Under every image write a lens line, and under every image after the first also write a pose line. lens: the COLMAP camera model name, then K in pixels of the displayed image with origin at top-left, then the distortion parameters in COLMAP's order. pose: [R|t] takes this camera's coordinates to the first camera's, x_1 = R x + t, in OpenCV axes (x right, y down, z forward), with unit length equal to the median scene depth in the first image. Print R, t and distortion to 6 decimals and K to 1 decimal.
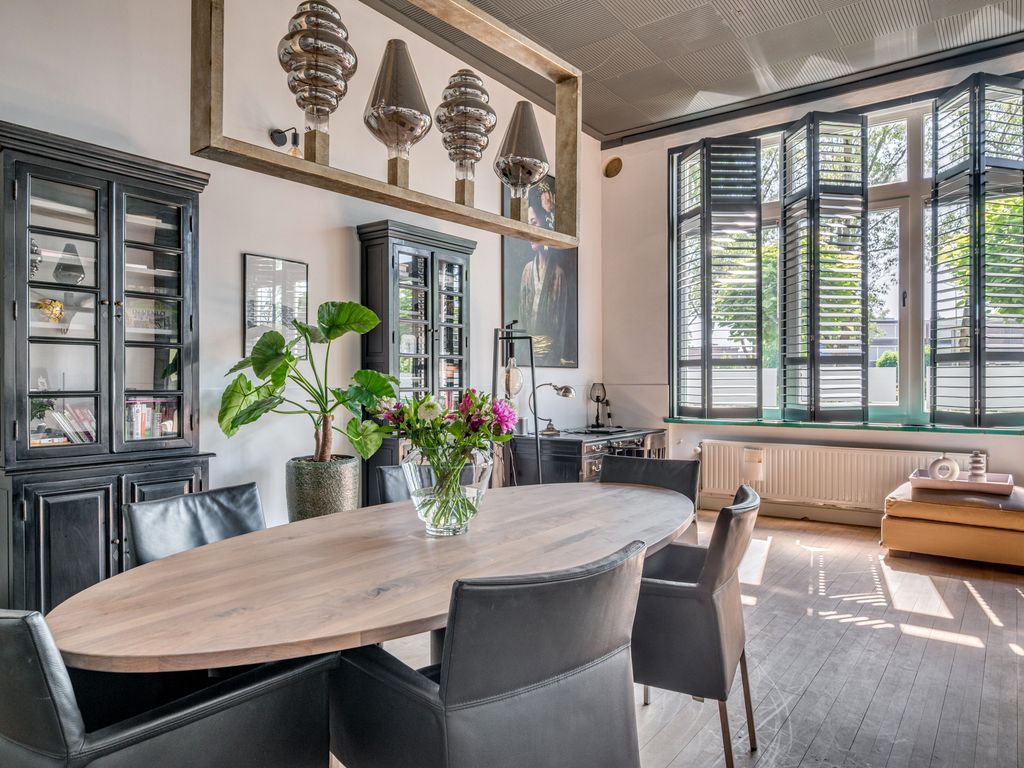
lens RADIAL K [[677.0, 0, 515.6], [0, 677.0, 384.6], [0, 0, 1]] dist [0.002497, 0.000261]
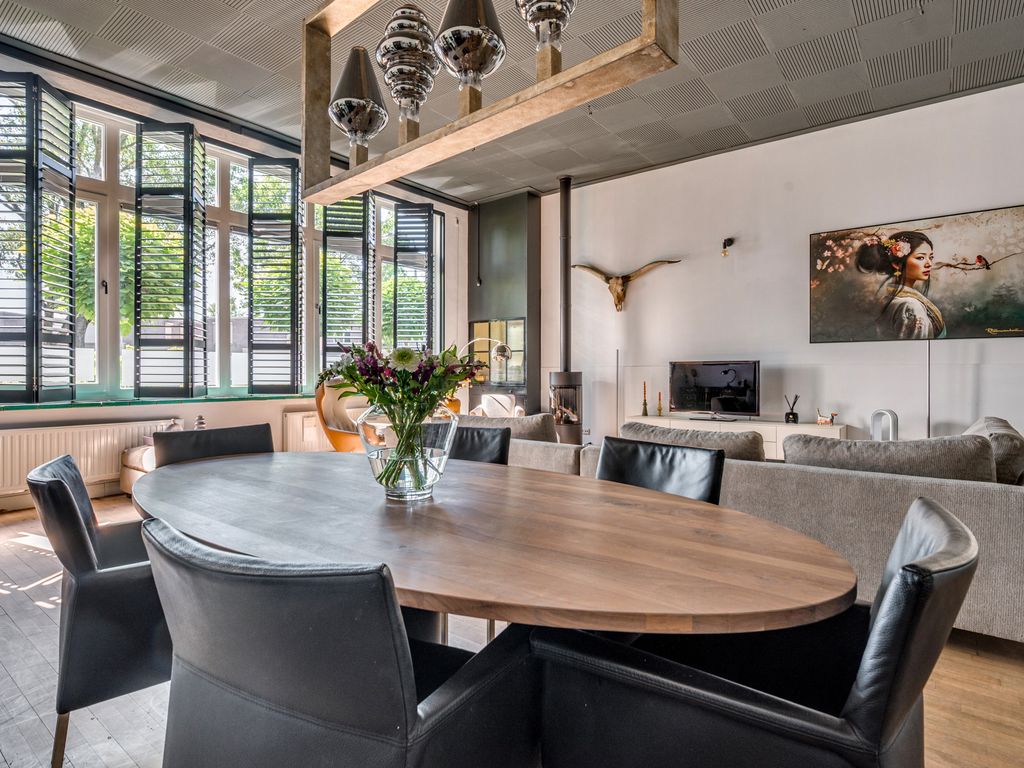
lens RADIAL K [[553.6, 0, 510.5], [0, 553.6, 373.9], [0, 0, 1]] dist [-0.000731, -0.000414]
pose [[0.029742, 0.000244, 0.999558, -0.310817], [0.004004, 0.999992, -0.000363, 0.018280], [-0.999550, 0.004013, 0.029741, 0.310464]]
